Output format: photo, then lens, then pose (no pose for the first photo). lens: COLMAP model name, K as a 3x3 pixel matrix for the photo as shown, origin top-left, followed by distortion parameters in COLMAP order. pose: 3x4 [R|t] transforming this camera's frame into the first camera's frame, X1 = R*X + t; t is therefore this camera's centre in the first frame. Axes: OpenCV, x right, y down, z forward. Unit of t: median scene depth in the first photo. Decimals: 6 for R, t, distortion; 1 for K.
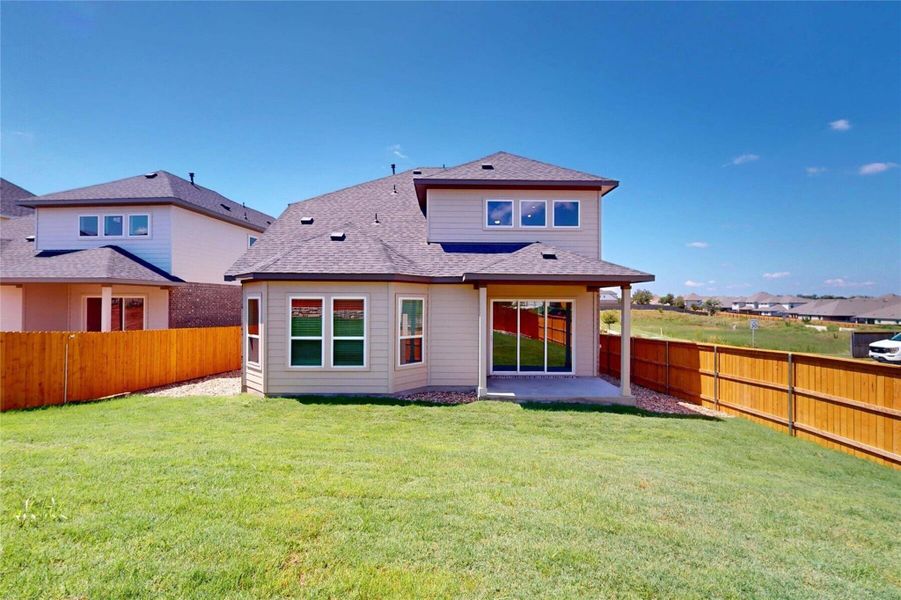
lens RADIAL K [[391.0, 0, 451.8], [0, 391.0, 300.9], [0, 0, 1]] dist [0.002558, 0.000263]
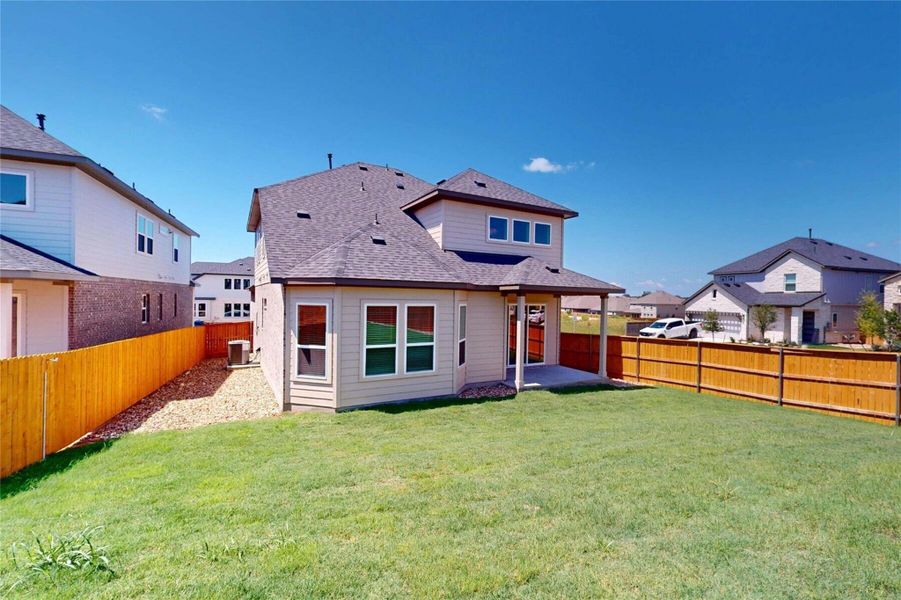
lens RADIAL K [[391.0, 0, 451.8], [0, 391.0, 300.9], [0, 0, 1]] dist [0.002558, 0.000263]
pose [[0.880693, 0.006460, 0.473643, -0.664288], [-0.015715, 0.999755, 0.015585, -0.034379], [-0.473427, -0.021169, 0.880579, 0.064236]]
